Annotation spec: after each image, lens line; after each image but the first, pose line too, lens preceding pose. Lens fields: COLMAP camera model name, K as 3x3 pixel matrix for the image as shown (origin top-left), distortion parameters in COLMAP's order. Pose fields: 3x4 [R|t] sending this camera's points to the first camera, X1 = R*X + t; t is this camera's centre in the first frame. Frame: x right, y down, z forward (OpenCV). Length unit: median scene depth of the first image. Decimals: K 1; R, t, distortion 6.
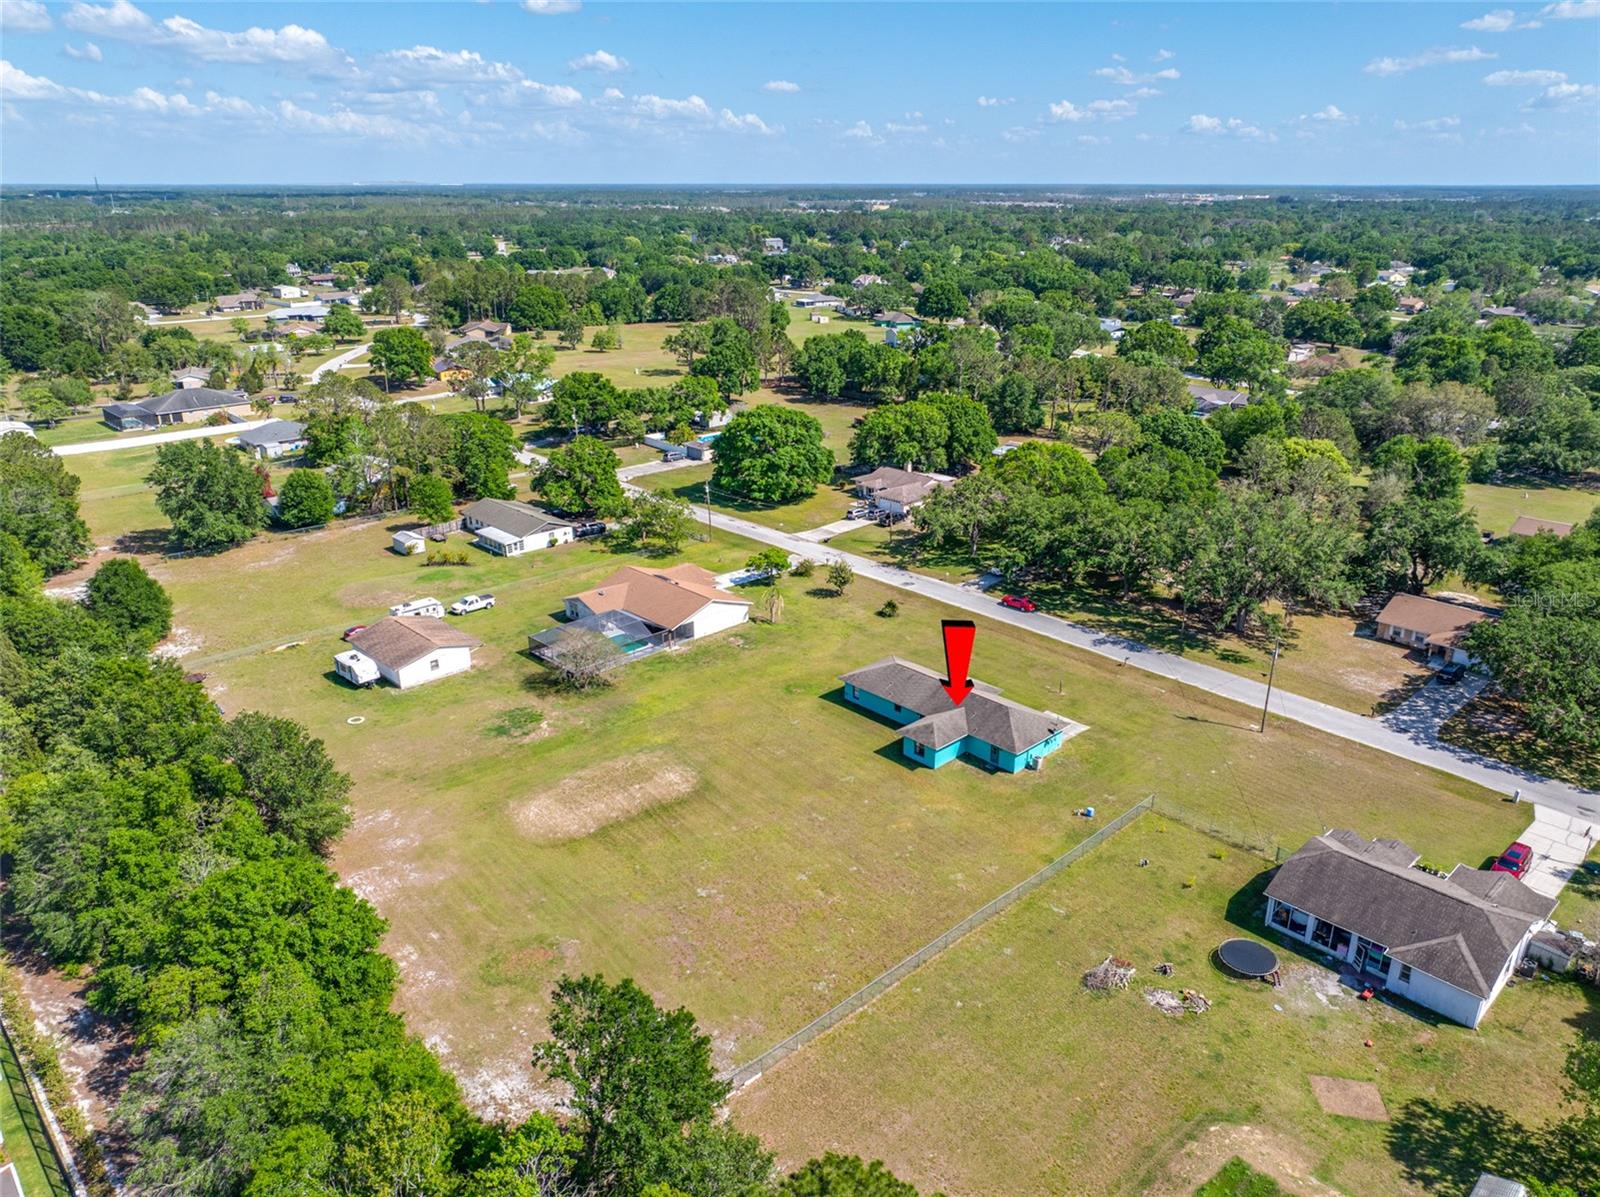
lens RADIAL K [[1119.0, 0, 804.3], [0, 1119.0, 601.9], [0, 0, 1]] dist [-0.008352, 0.004523]
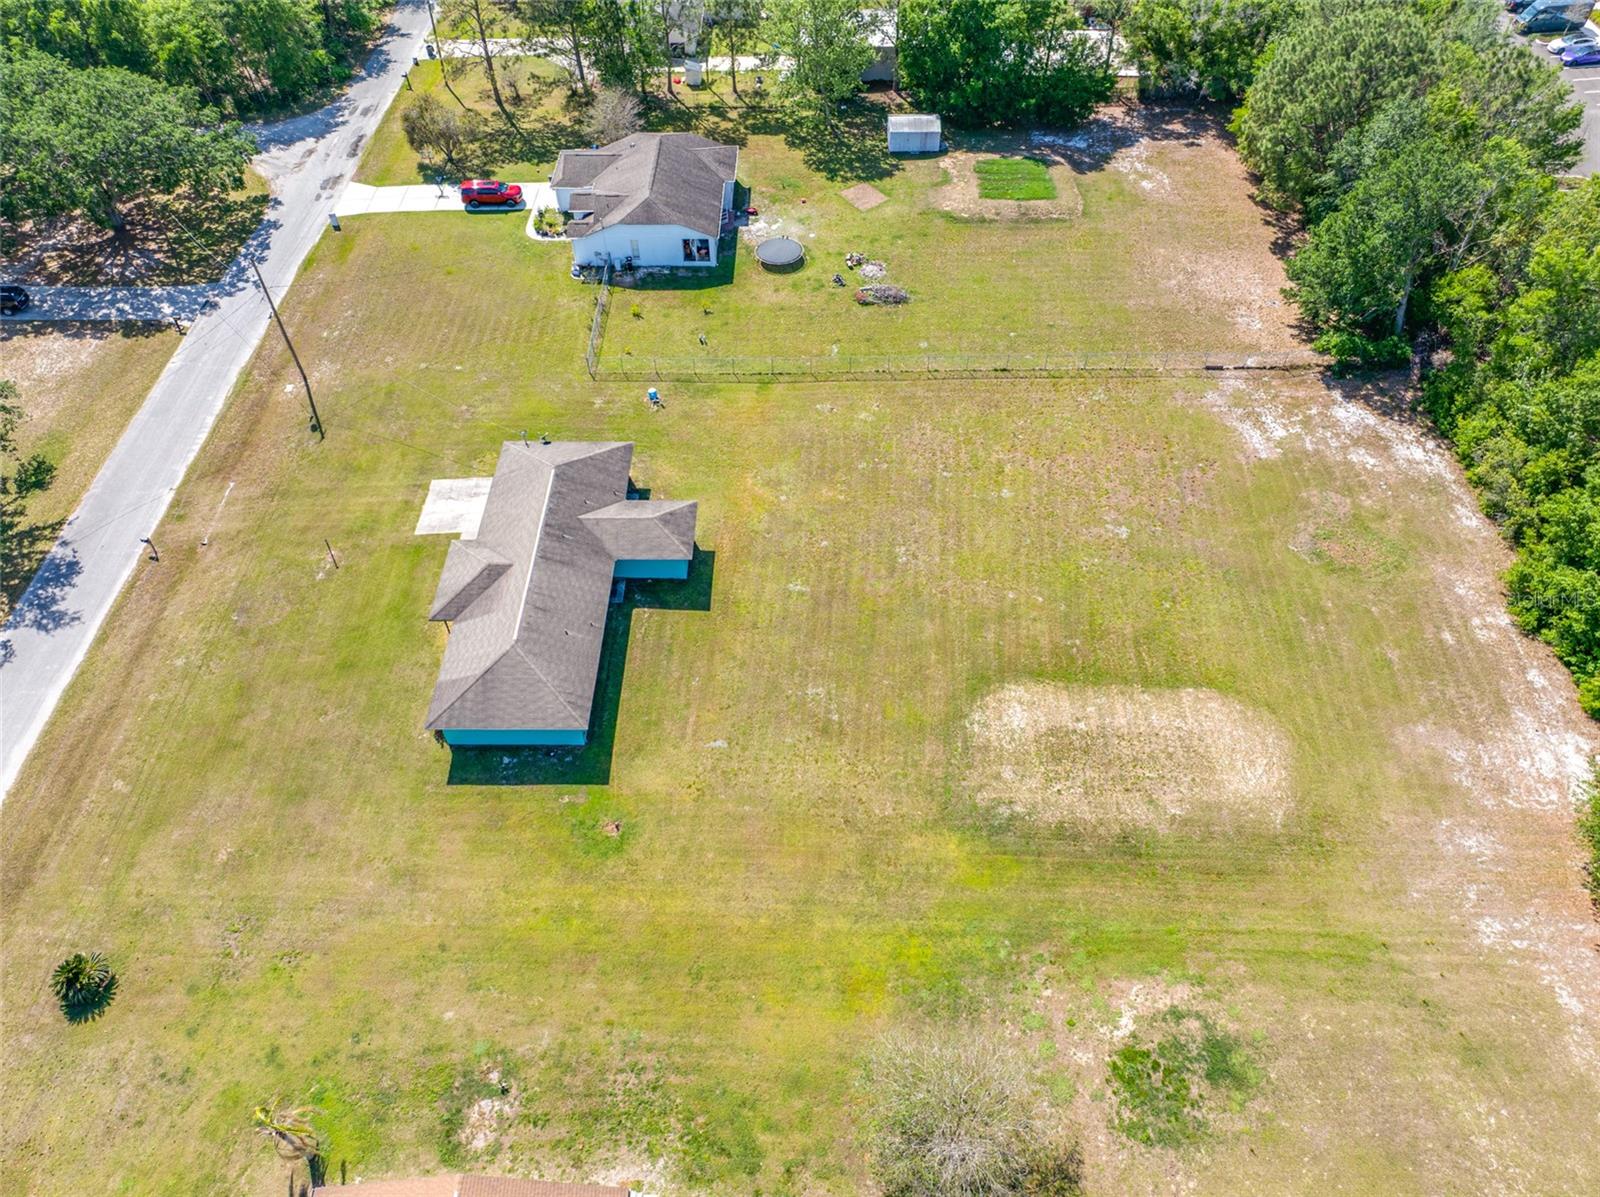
lens RADIAL K [[1119.0, 0, 804.3], [0, 1119.0, 601.9], [0, 0, 1]] dist [-0.008352, 0.004523]
pose [[-0.716983, -0.524524, 0.459140, -0.218029], [0.252398, 0.418627, 0.872380, -0.334317], [-0.649793, 0.741368, -0.167759, 0.874340]]
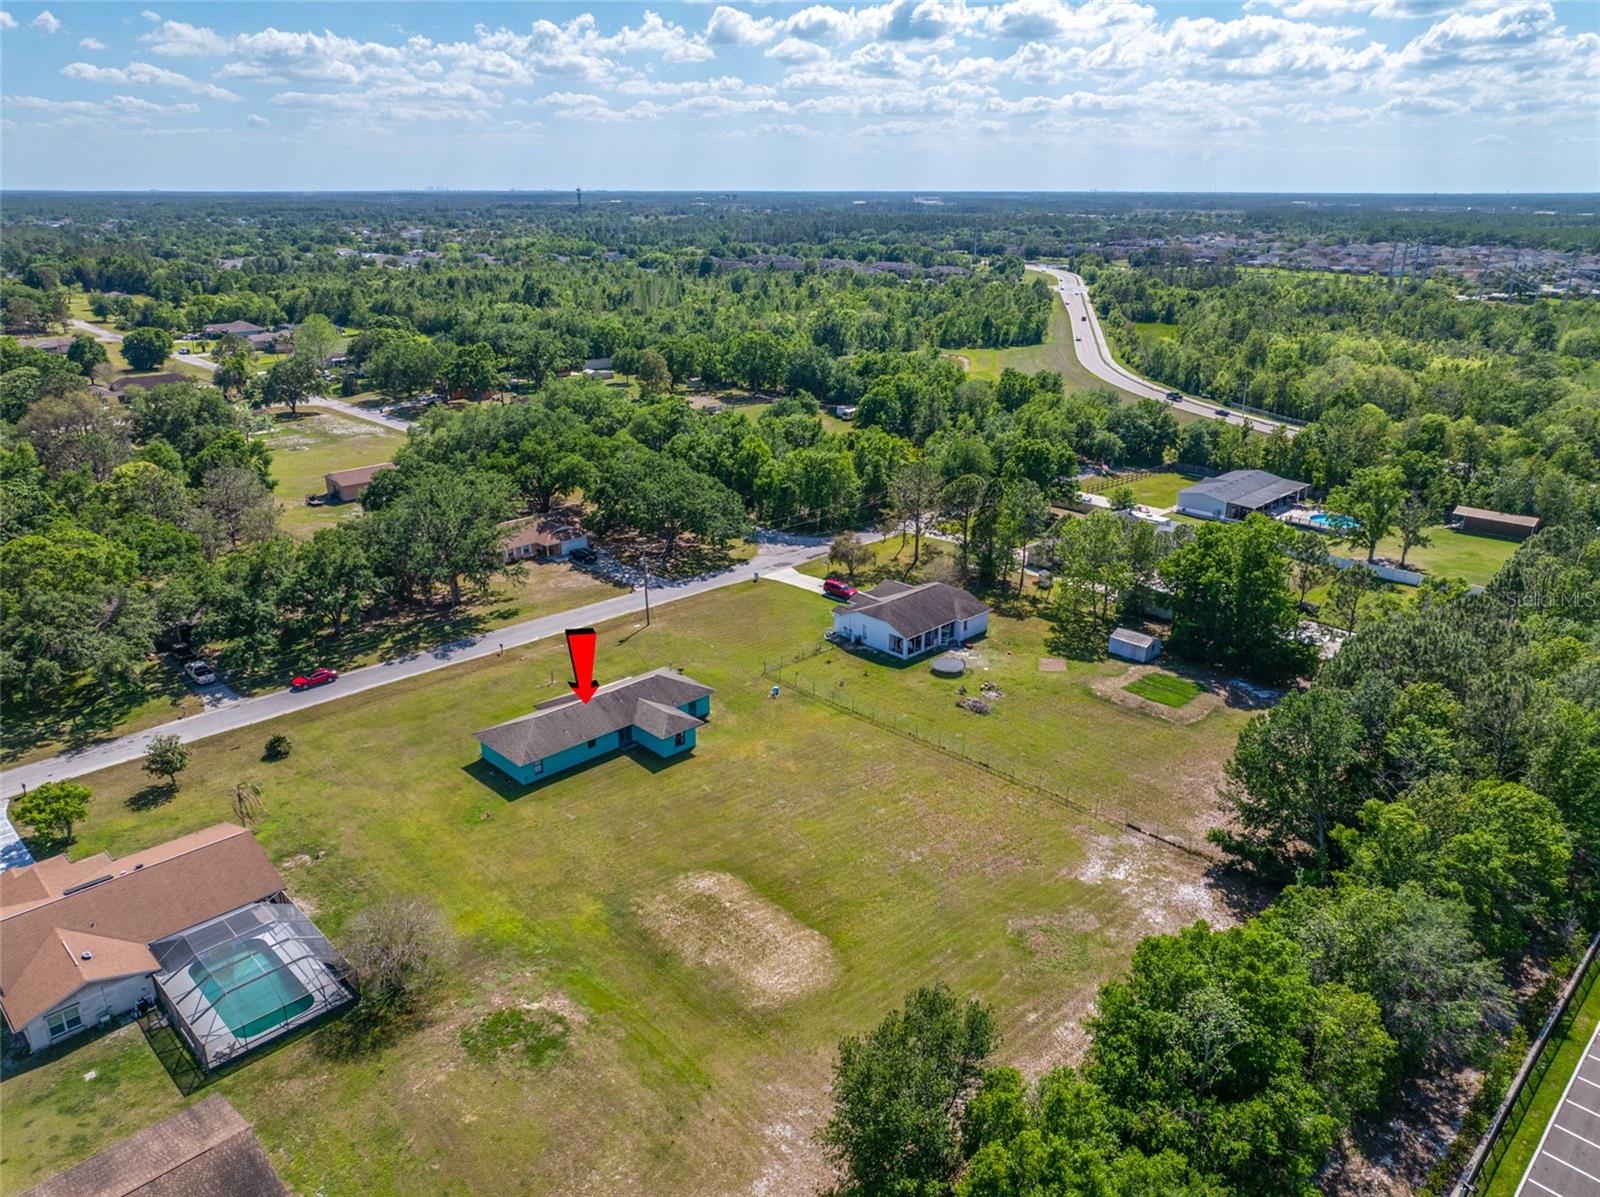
lens RADIAL K [[1119.0, 0, 804.3], [0, 1119.0, 601.9], [0, 0, 1]] dist [-0.008352, 0.004523]
pose [[-0.010379, -0.346275, 0.938075, -0.652303], [0.349365, 0.877749, 0.327873, -0.219851], [-0.936929, 0.331134, 0.111866, 0.589594]]
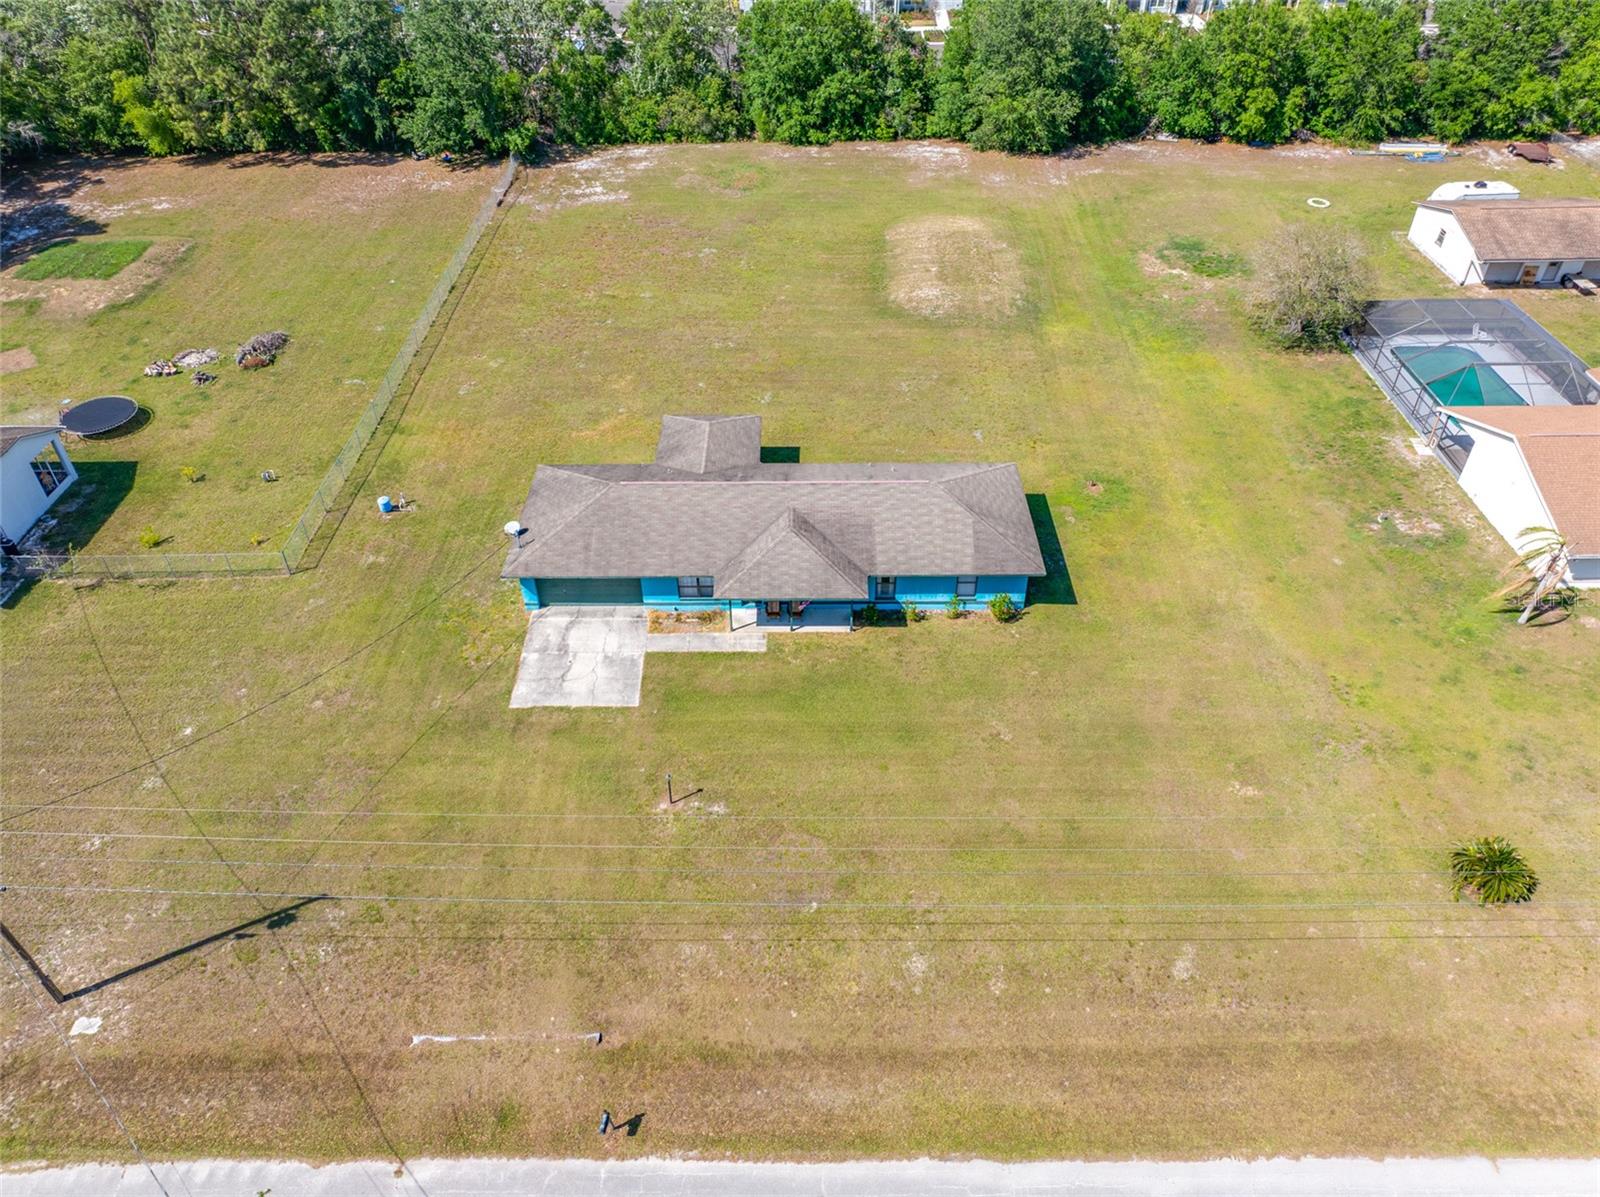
lens RADIAL K [[1119.0, 0, 804.3], [0, 1119.0, 601.9], [0, 0, 1]] dist [-0.008352, 0.004523]
pose [[-0.691200, 0.463870, -0.554136, 0.331246], [-0.248744, 0.567227, 0.785099, -0.212983], [0.678505, 0.680498, -0.276683, 0.989466]]
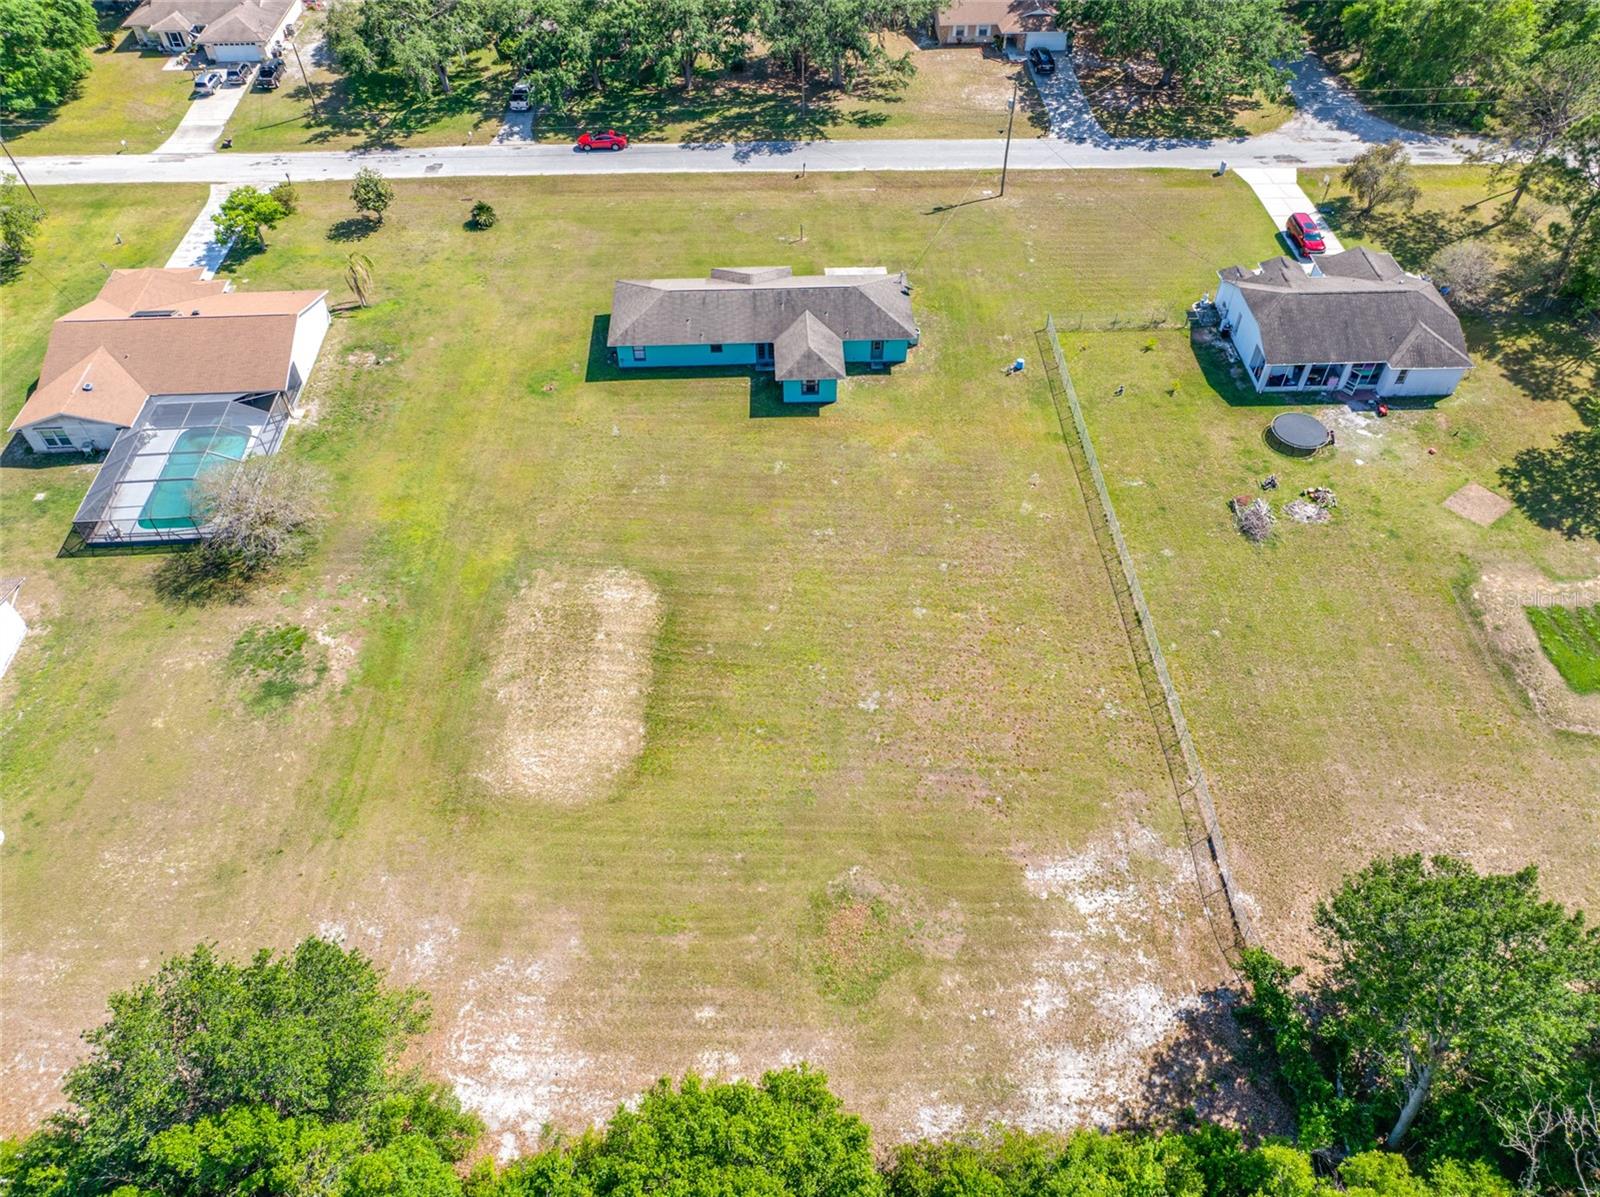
lens RADIAL K [[1123.4, 0, 803.4], [0, 1123.4, 596.9], [0, 0, 1]] dist [-0.004499, -0.006847]
pose [[0.661711, -0.557614, 0.501204, -0.297277], [0.264581, 0.799146, 0.539780, -0.138683], [-0.701524, -0.224569, 0.676338, 0.355130]]
